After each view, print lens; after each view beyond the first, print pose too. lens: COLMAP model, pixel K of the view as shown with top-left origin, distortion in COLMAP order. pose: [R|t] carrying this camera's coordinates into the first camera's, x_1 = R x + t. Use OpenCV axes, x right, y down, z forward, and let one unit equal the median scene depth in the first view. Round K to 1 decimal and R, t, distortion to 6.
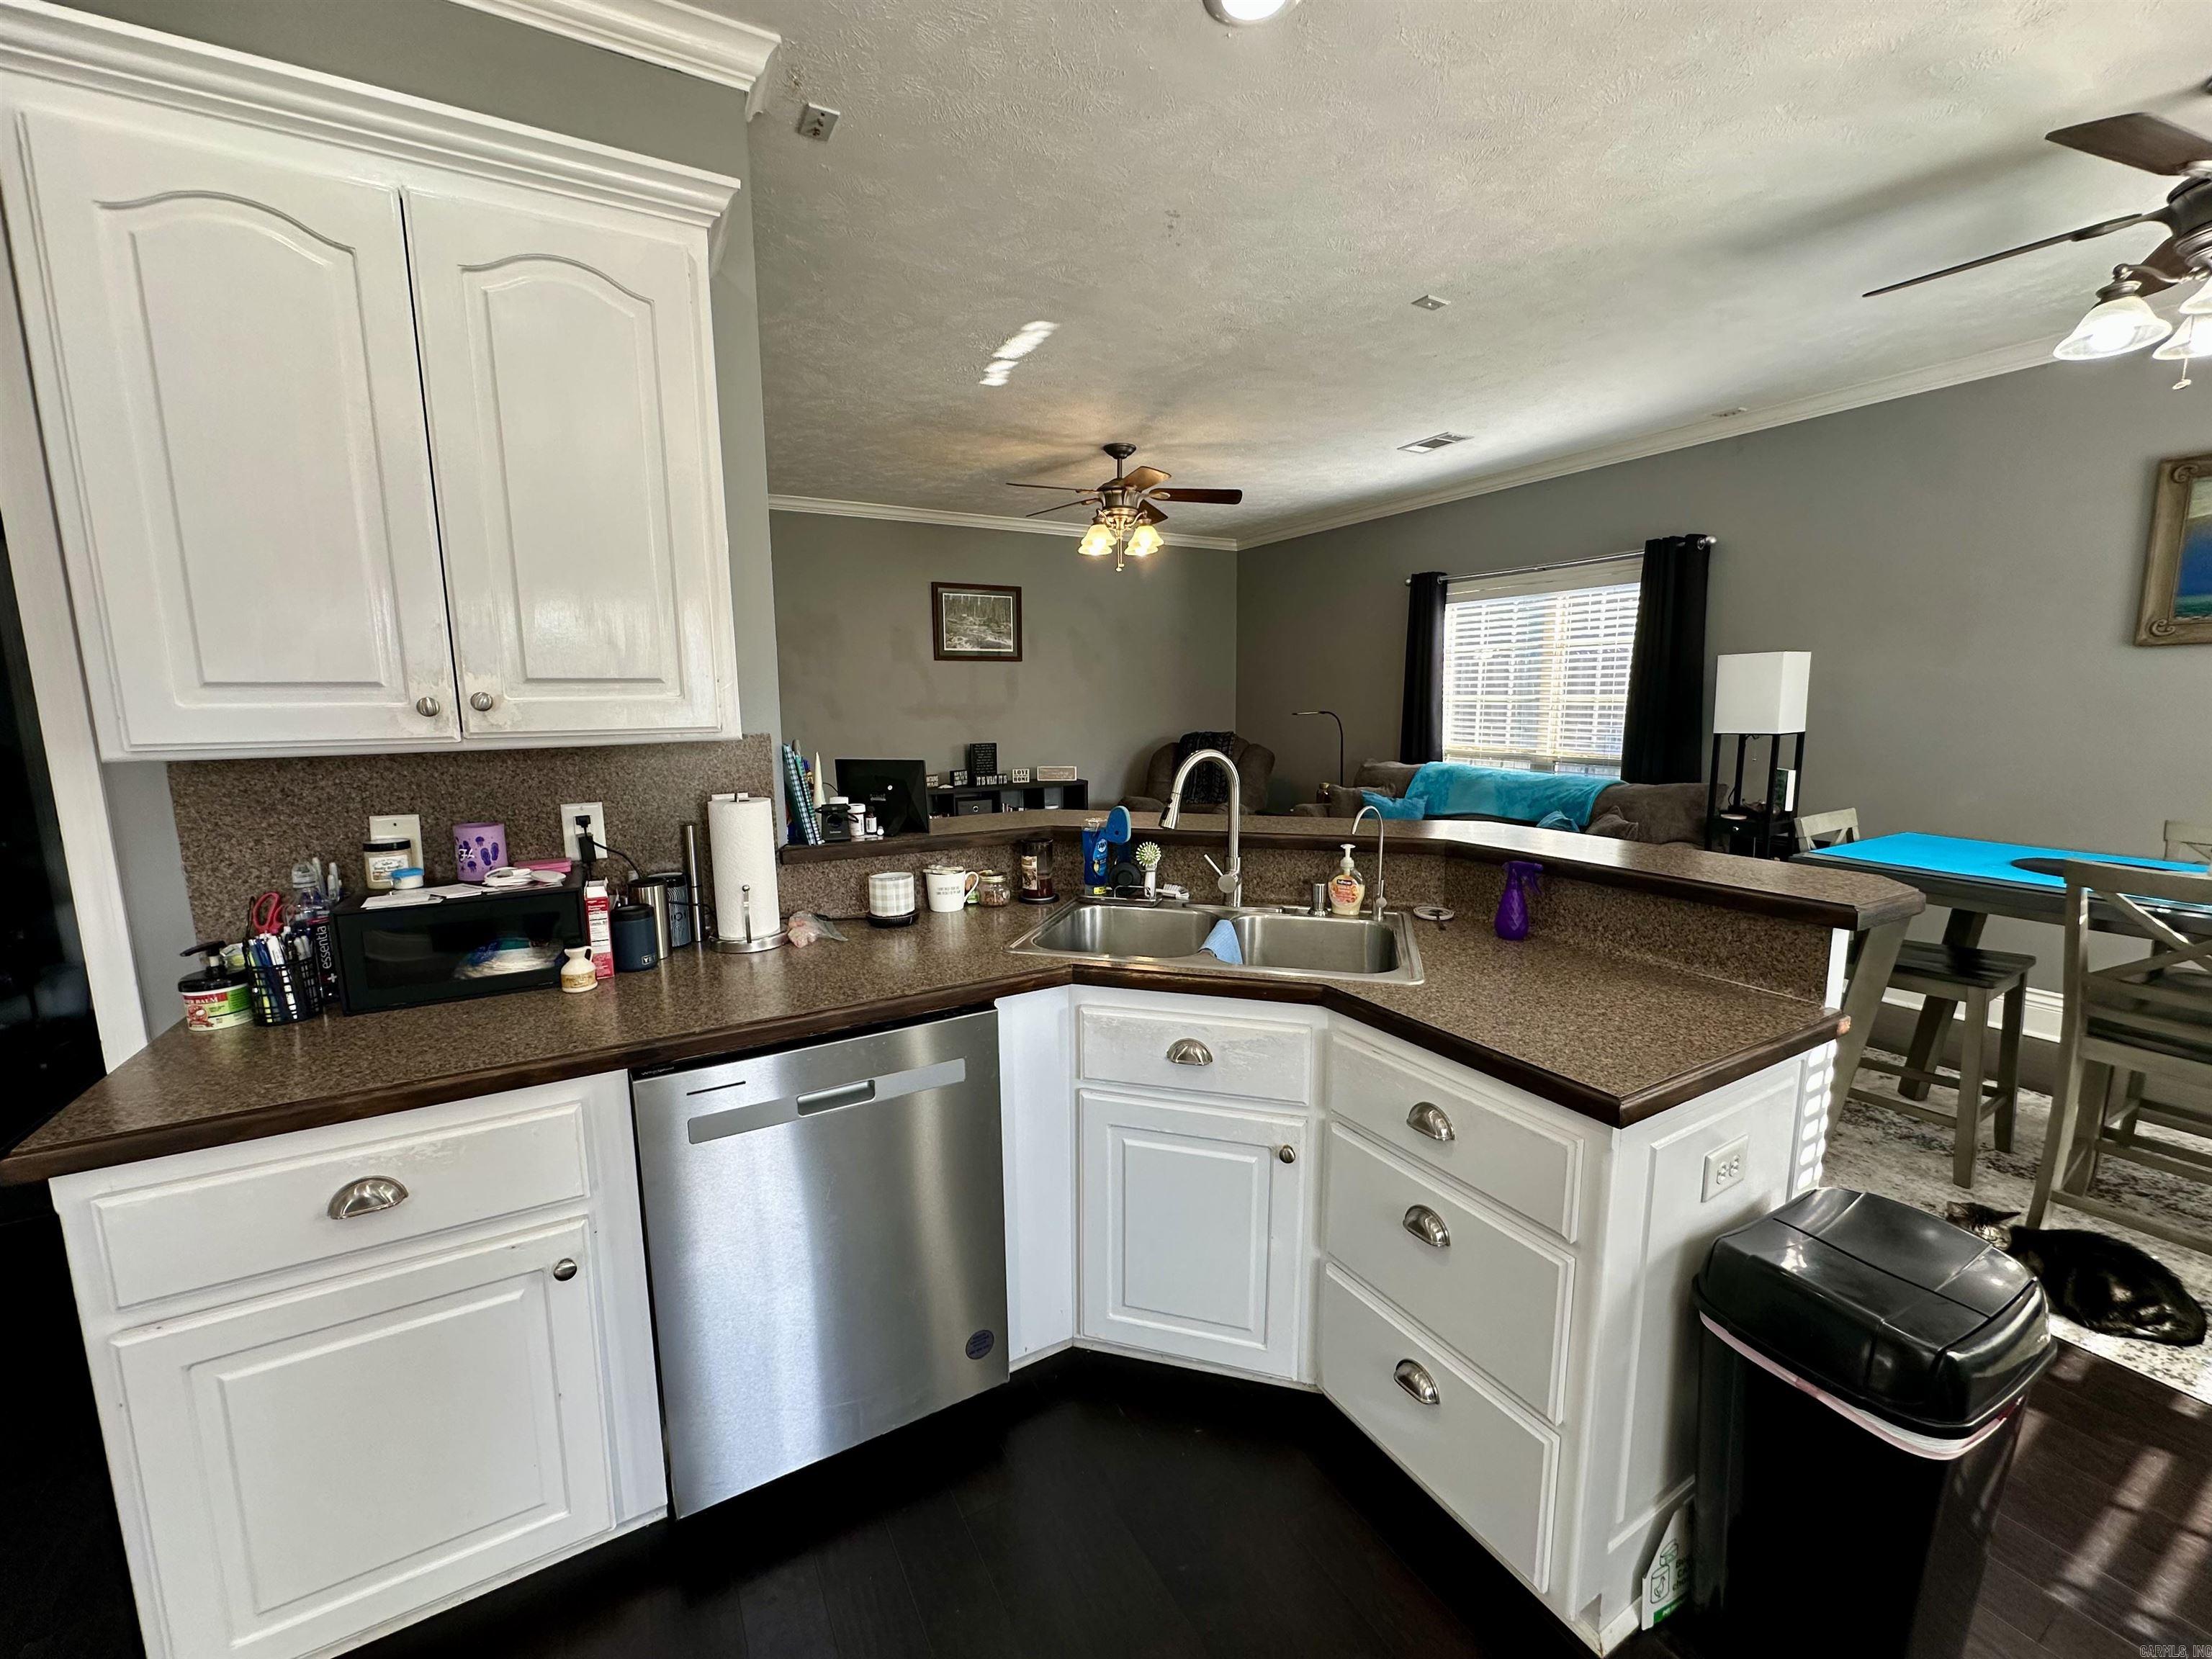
lens RADIAL K [[888.1, 0, 1108.6], [0, 888.1, 826.4], [0, 0, 1]] dist [-0.004072, 0.000347]
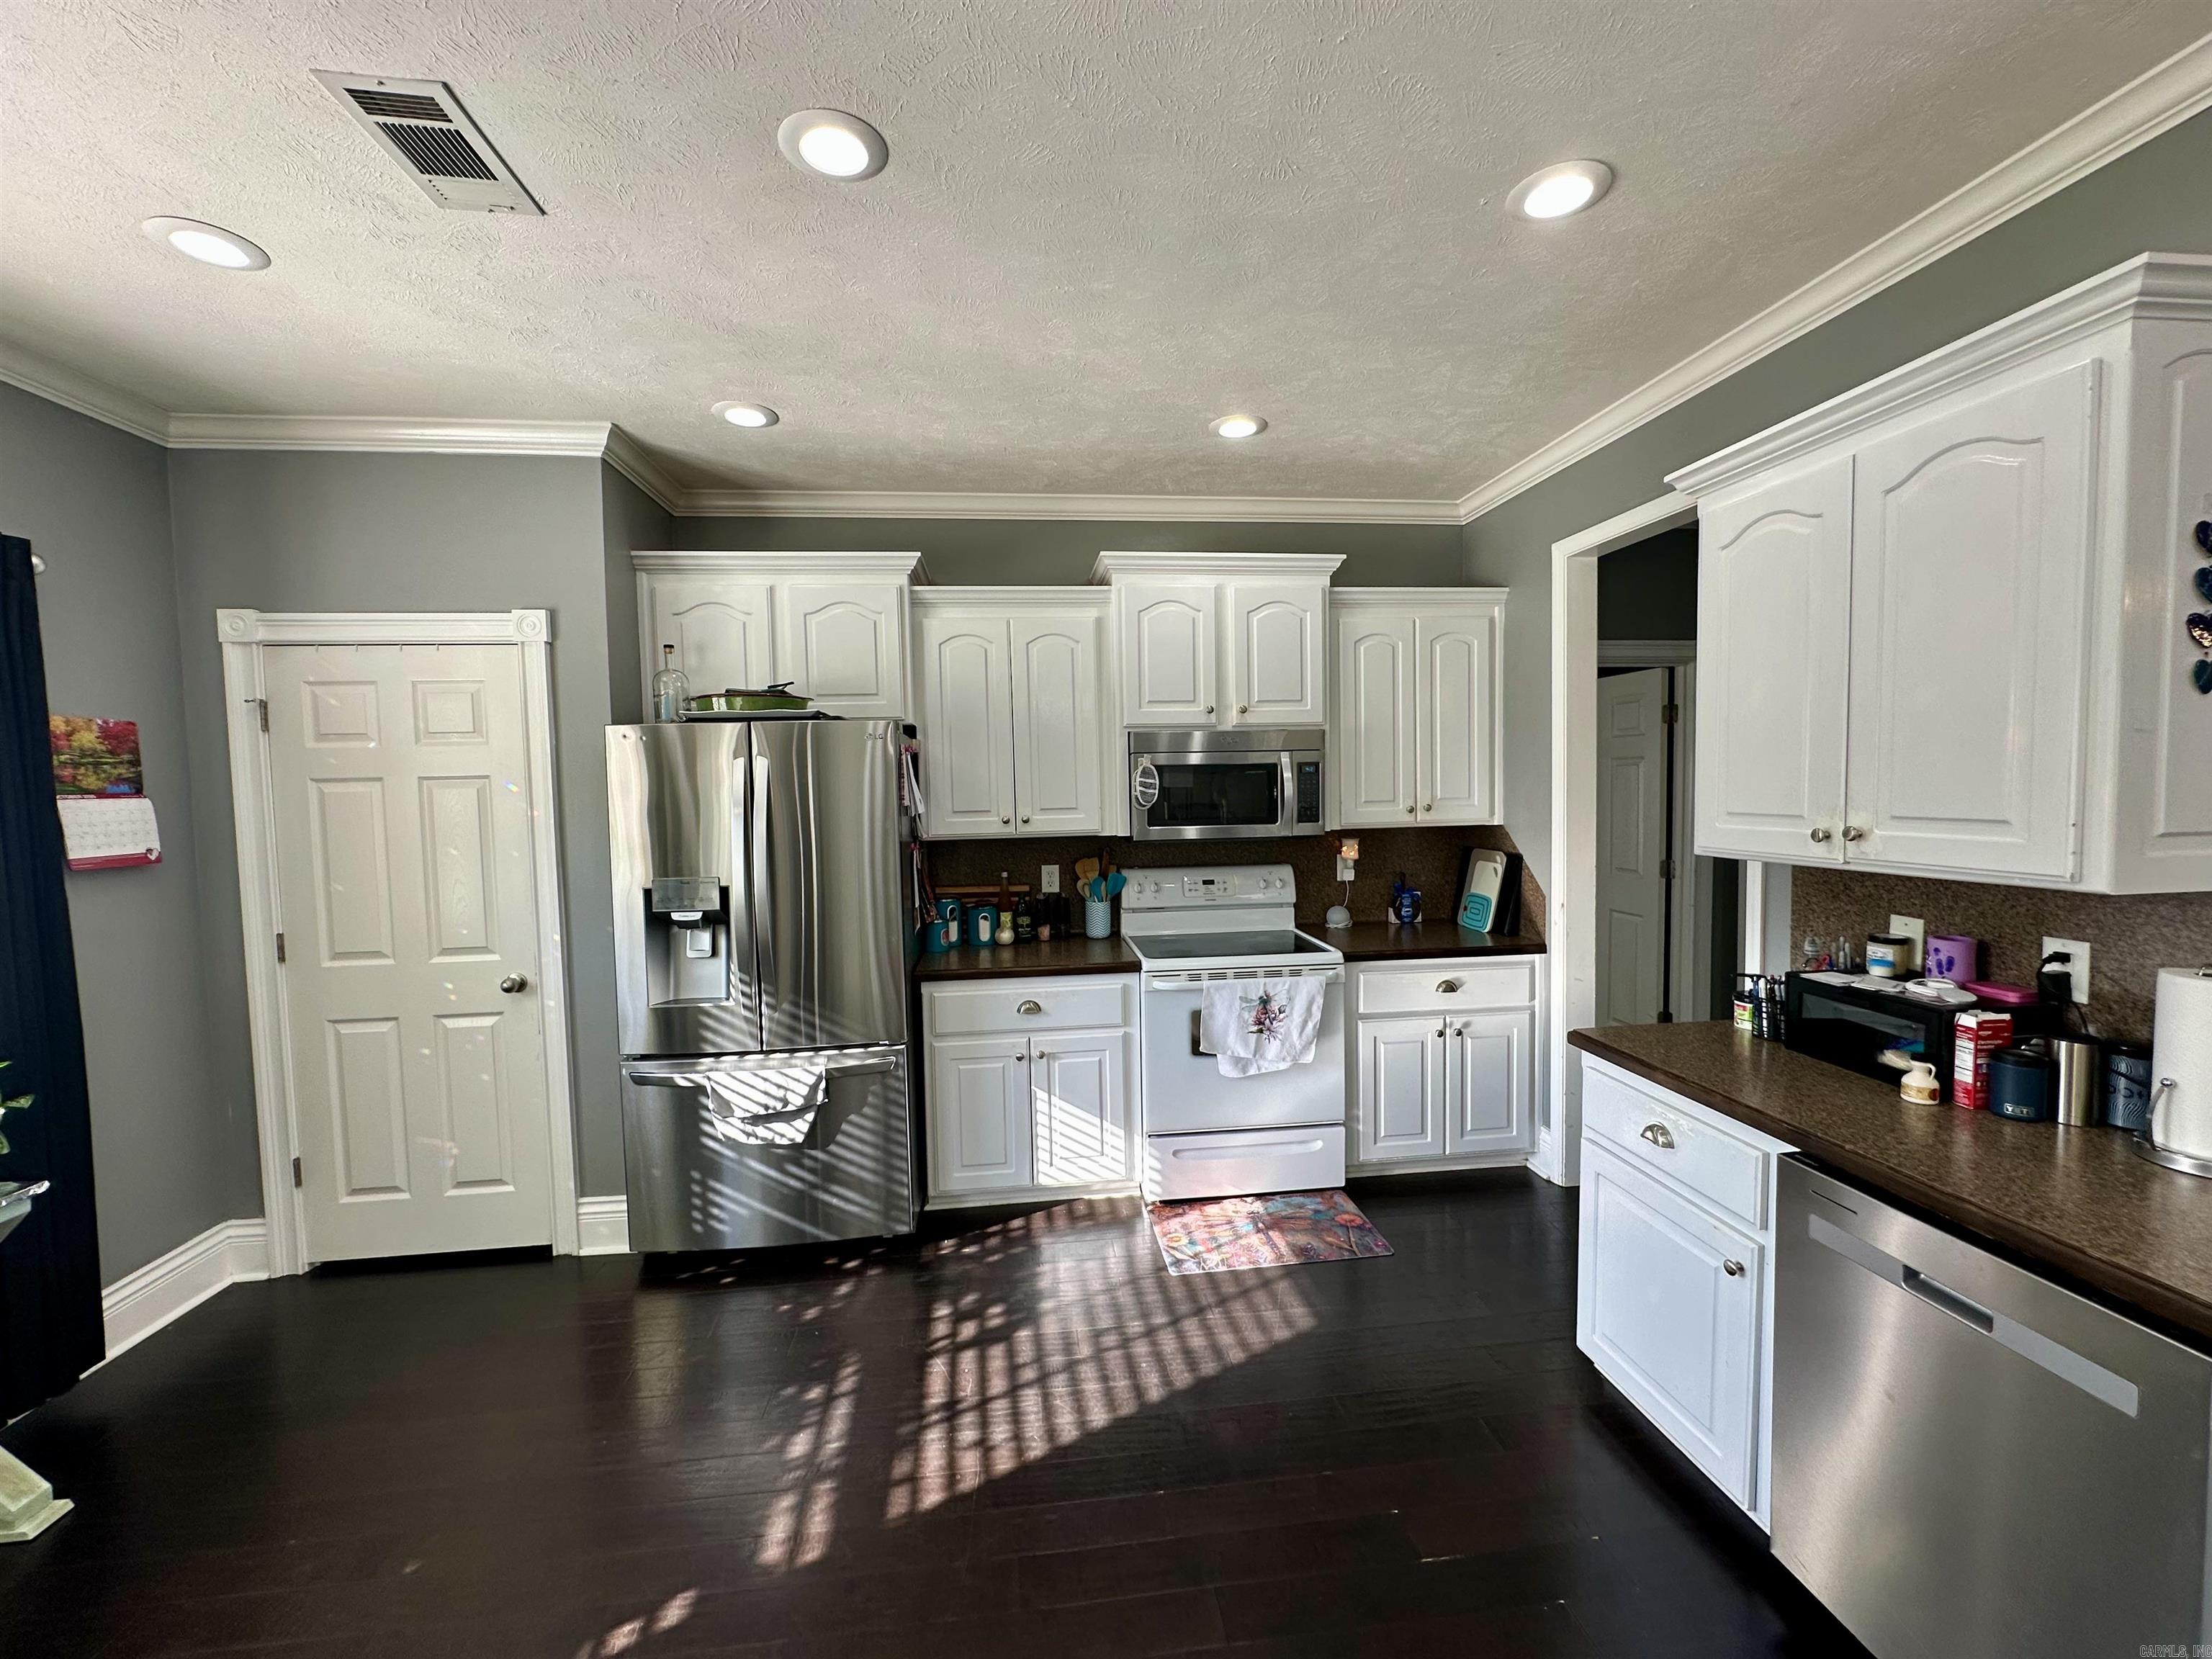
lens RADIAL K [[888.1, 0, 1108.6], [0, 888.1, 826.4], [0, 0, 1]] dist [-0.004072, 0.000347]
pose [[-0.393143, 0.063725, -0.917266, 0.546425], [-0.111526, 0.986925, 0.116364, -0.115994], [0.912689, 0.148047, -0.380896, 0.336779]]
